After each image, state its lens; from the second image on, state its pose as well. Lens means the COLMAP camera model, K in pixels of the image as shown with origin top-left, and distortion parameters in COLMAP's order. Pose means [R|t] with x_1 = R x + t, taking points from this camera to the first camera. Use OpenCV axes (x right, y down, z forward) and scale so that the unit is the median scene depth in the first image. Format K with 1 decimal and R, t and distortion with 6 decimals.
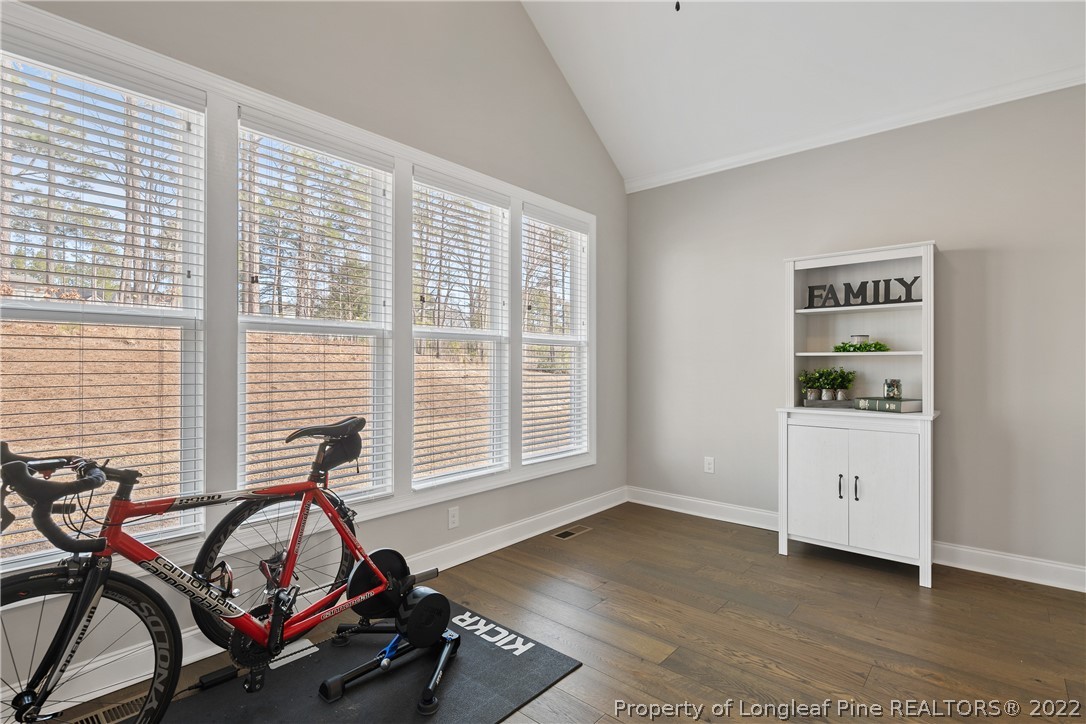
lens RADIAL K [[526.0, 0, 538.7], [0, 526.0, 358.1], [0, 0, 1]] dist [0.003976, -0.002216]
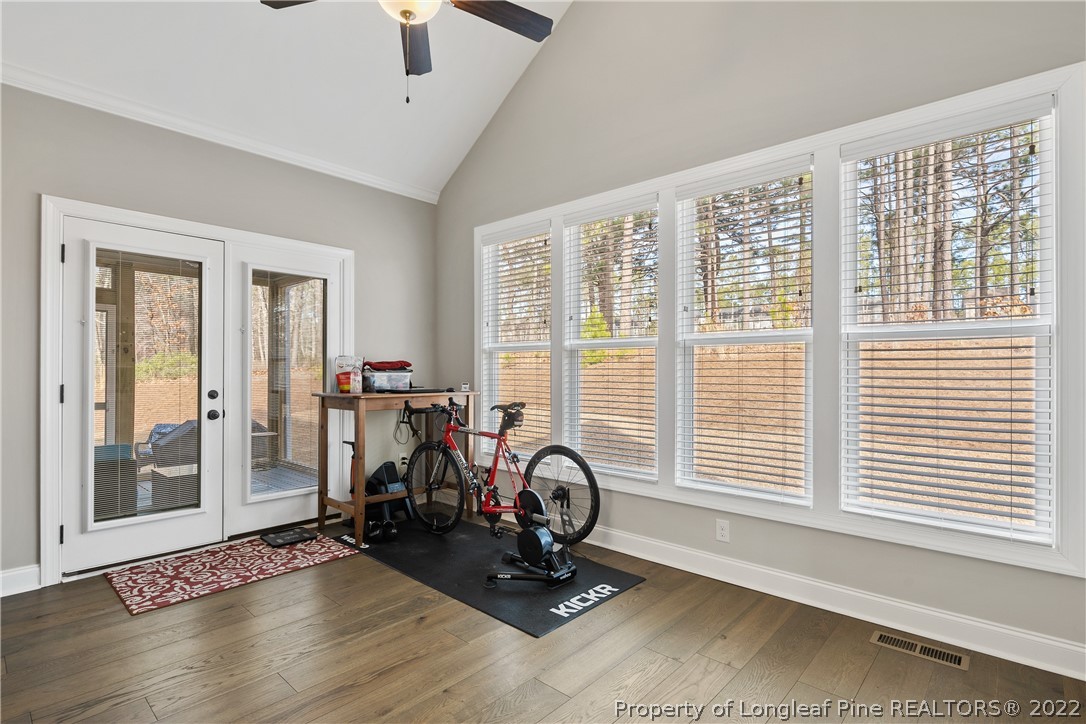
lens RADIAL K [[526.0, 0, 535.7], [0, 526.0, 365.3], [0, 0, 1]] dist [0.003976, -0.002216]
pose [[-0.034699, -0.012497, -0.999320, 1.059994], [0.015272, 0.999798, -0.013034, 0.012611], [0.999281, -0.015714, -0.034501, 0.912075]]
